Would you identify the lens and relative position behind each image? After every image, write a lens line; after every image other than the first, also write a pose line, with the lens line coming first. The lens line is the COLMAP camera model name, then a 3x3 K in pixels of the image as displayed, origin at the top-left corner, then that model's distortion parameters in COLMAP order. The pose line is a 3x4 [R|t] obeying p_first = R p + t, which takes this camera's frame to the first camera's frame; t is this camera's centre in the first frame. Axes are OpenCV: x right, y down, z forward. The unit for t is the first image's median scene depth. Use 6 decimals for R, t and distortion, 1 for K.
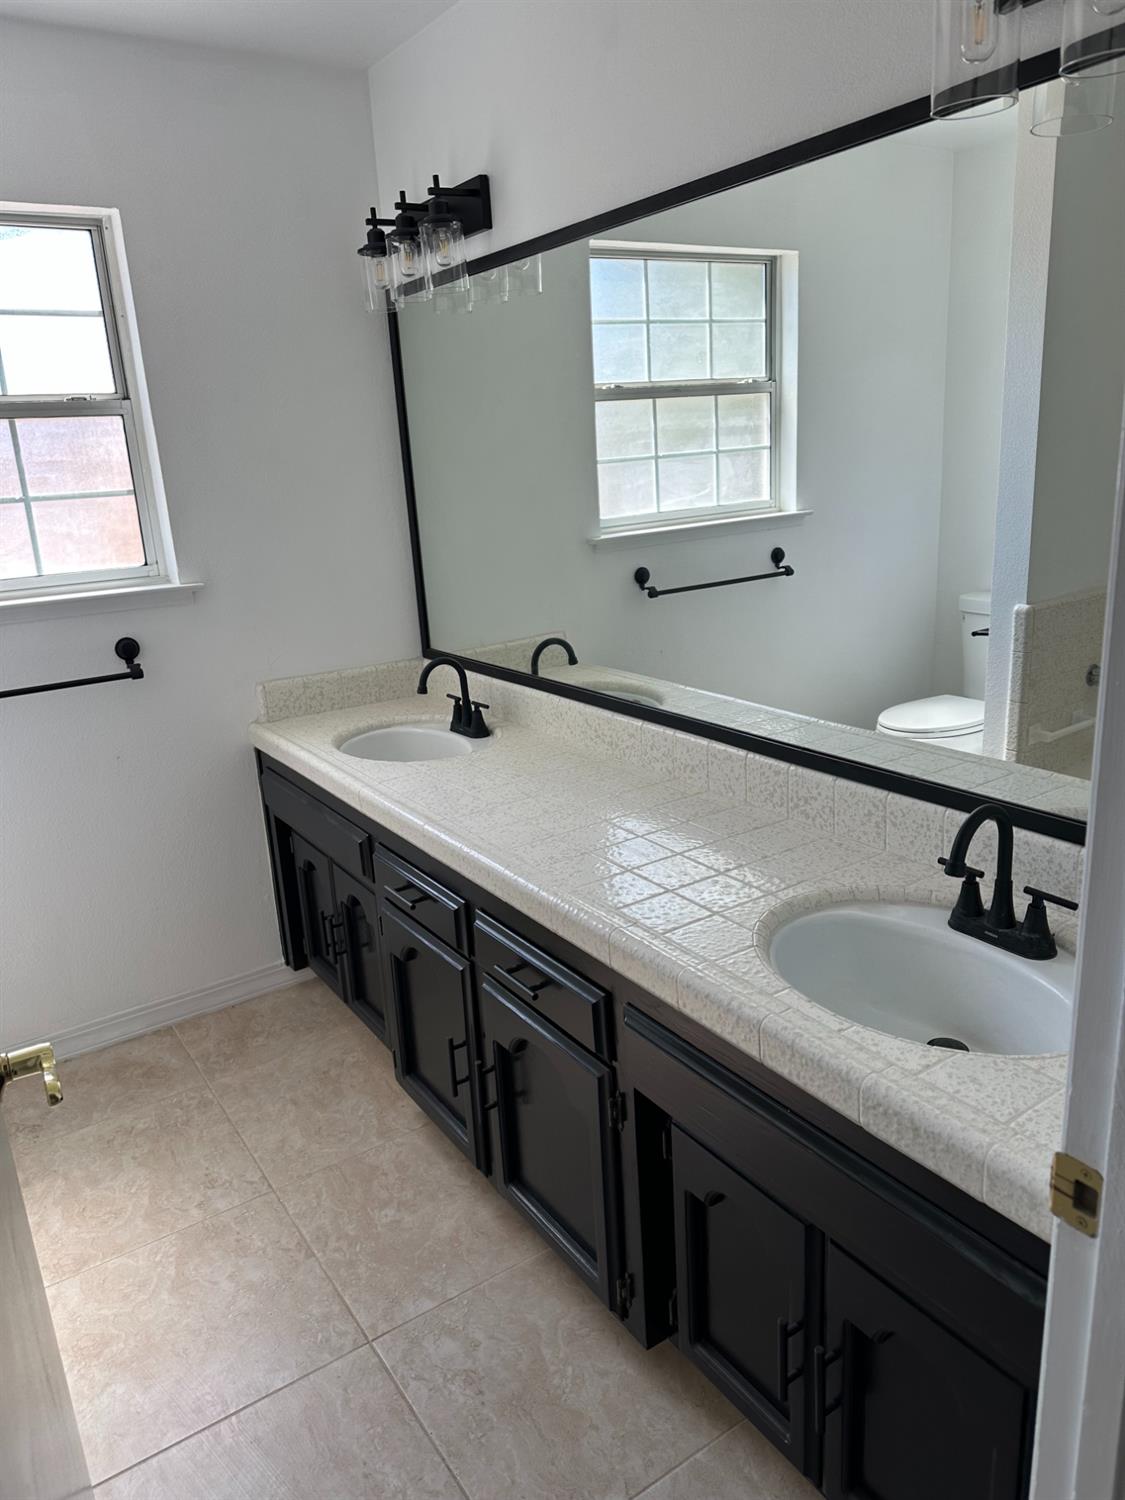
lens RADIAL K [[1127.4, 0, 567.4], [0, 1127.4, 782.4], [0, 0, 1]] dist [0.336986, -0.451186]
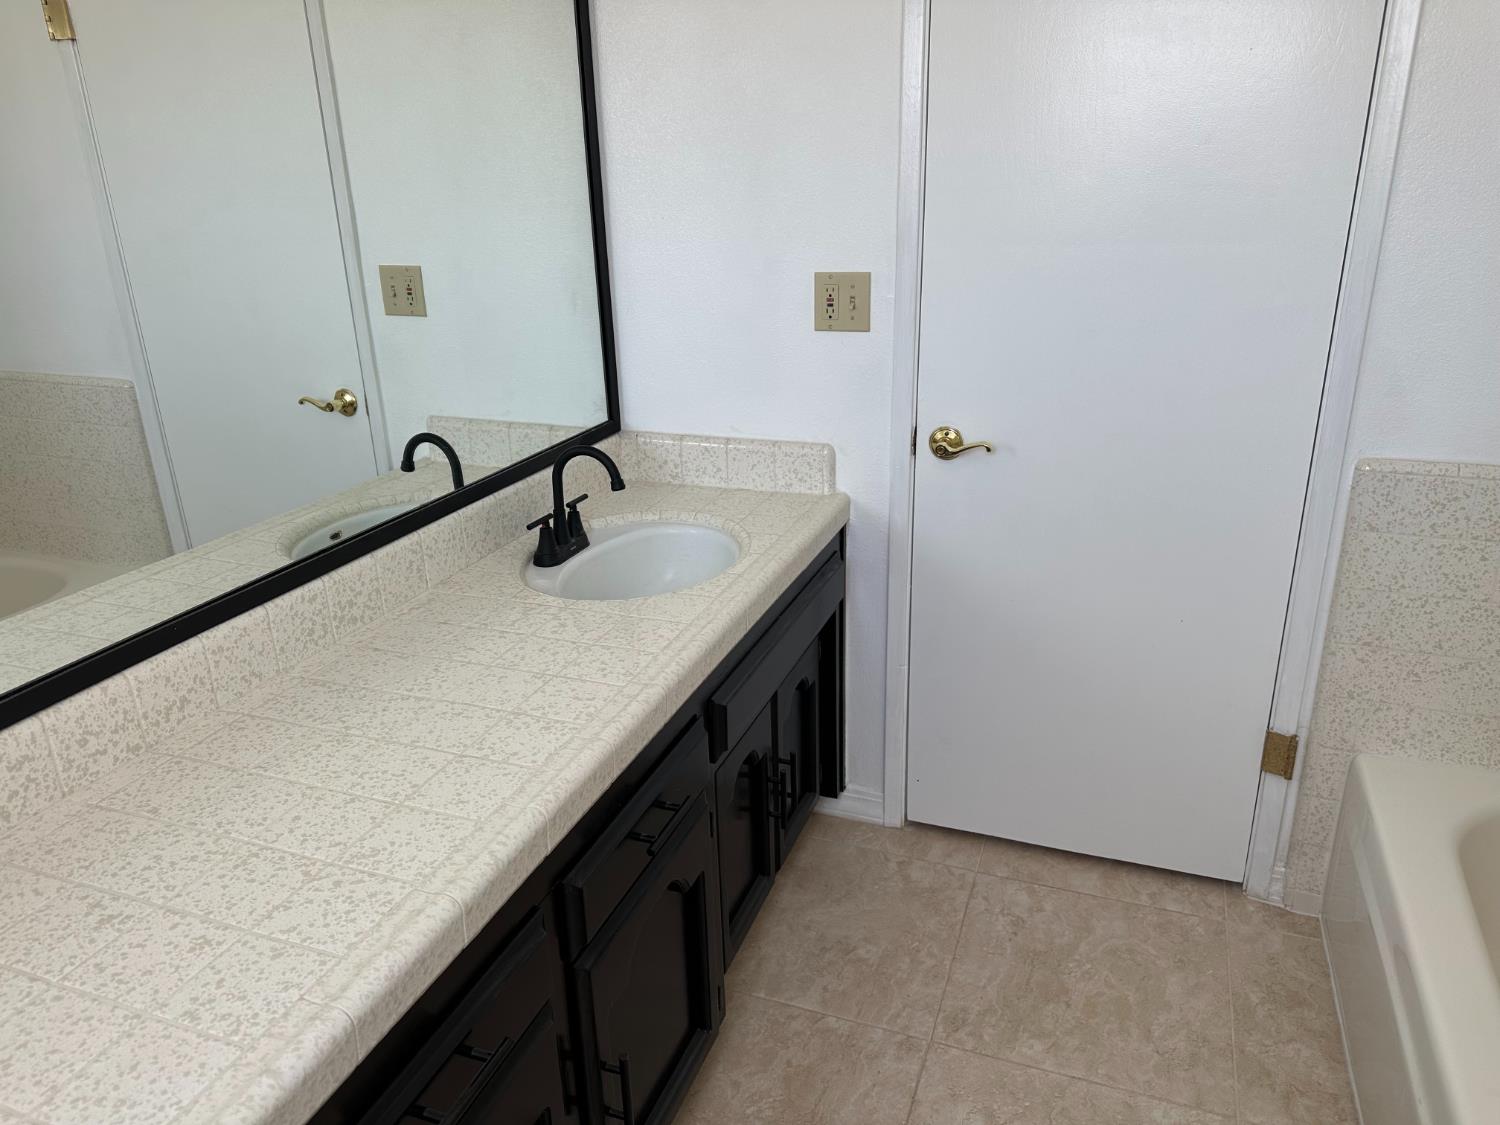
lens RADIAL K [[1040.6, 0, 750.0], [0, 1040.6, 562.5], [0, 0, 1]] dist [0.060167, -0.092920]
pose [[-0.587058, -0.207143, 0.782595, -0.559091], [0.304893, 0.838954, 0.450774, -0.266972], [-0.749935, 0.503238, -0.429359, 1.094136]]
